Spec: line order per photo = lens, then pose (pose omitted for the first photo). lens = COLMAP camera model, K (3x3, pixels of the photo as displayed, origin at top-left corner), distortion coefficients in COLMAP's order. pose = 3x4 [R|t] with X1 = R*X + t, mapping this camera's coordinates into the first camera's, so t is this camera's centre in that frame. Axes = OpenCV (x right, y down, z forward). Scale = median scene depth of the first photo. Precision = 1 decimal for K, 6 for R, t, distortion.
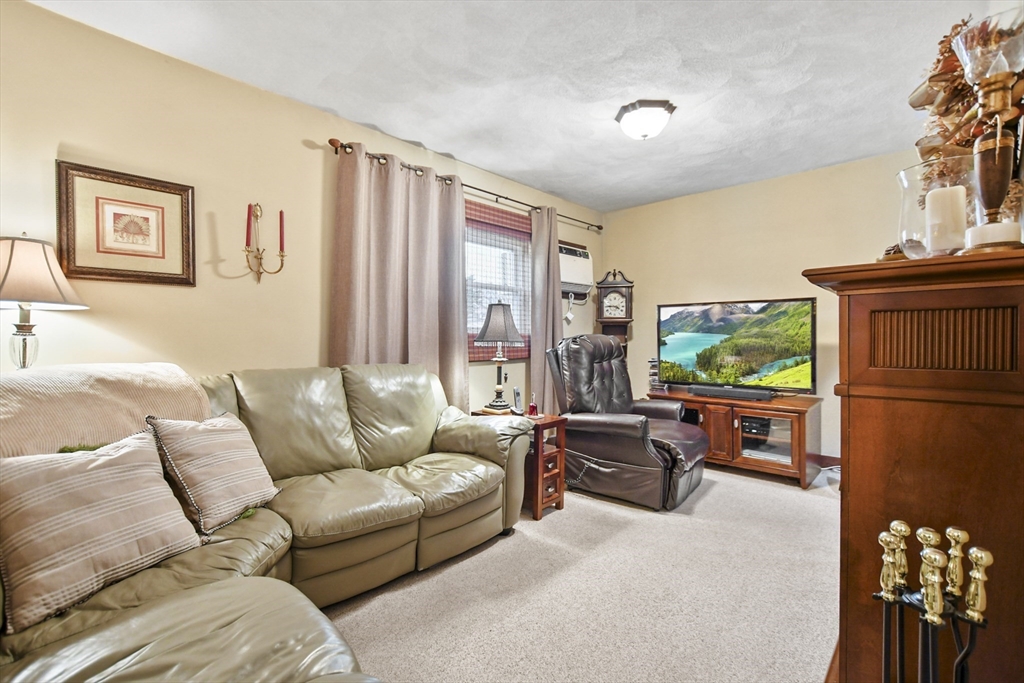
lens RADIAL K [[450.4, 0, 514.5], [0, 450.4, 345.5], [0, 0, 1]] dist [-0.008726, 0.000216]
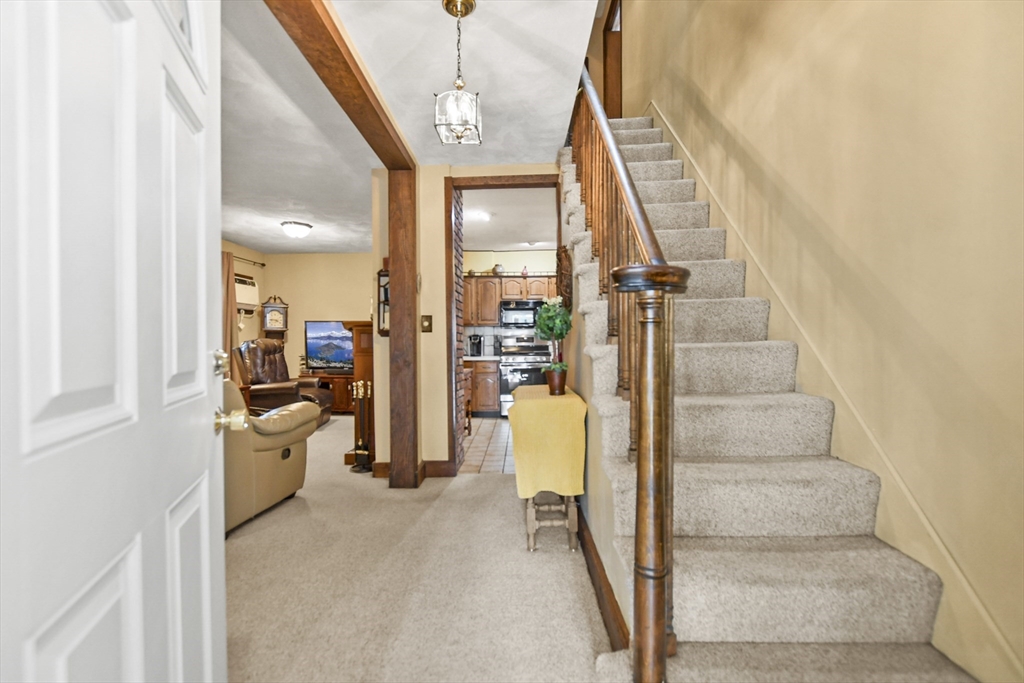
lens RADIAL K [[472.7, 0, 509.1], [0, 472.7, 345.1], [0, 0, 1]] dist [-0.001603, 0.000092]
pose [[0.759328, -0.000927, 0.650708, -0.287388], [0.009903, 0.999900, -0.010132, 0.027224], [-0.650633, 0.014137, 0.759261, -0.958682]]
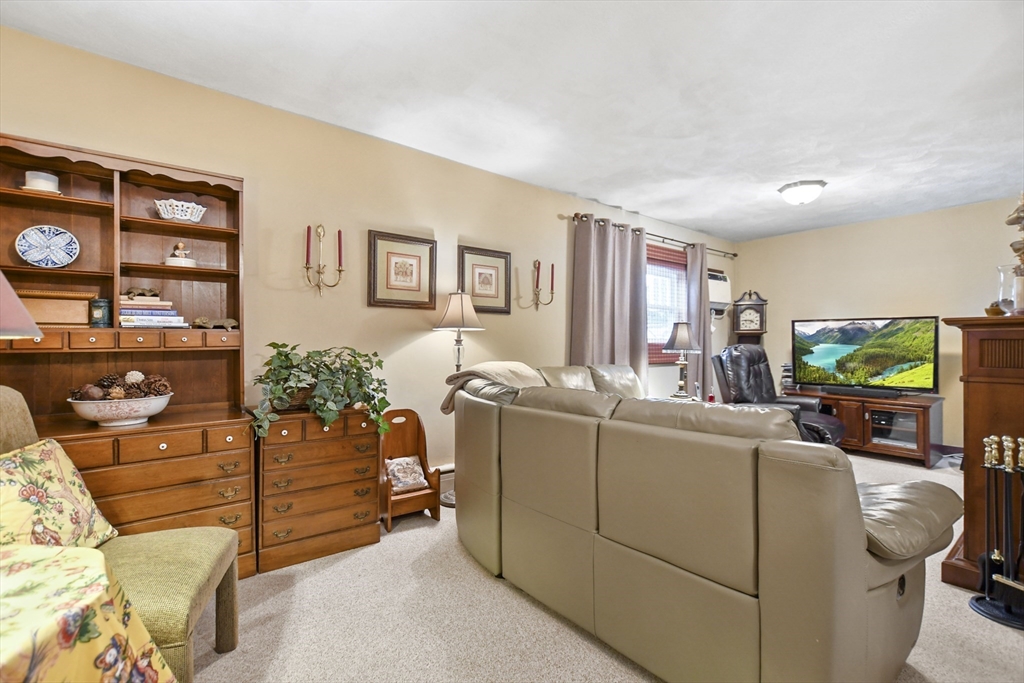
lens RADIAL K [[461.5, 0, 510.2], [0, 461.5, 343.6], [0, 0, 1]] dist [-0.004121, -0.000106]
pose [[0.989781, 0.006068, -0.142468, -0.334384], [-0.008089, 0.999875, -0.013607, -0.003366], [0.142367, 0.014621, 0.989706, -0.448767]]
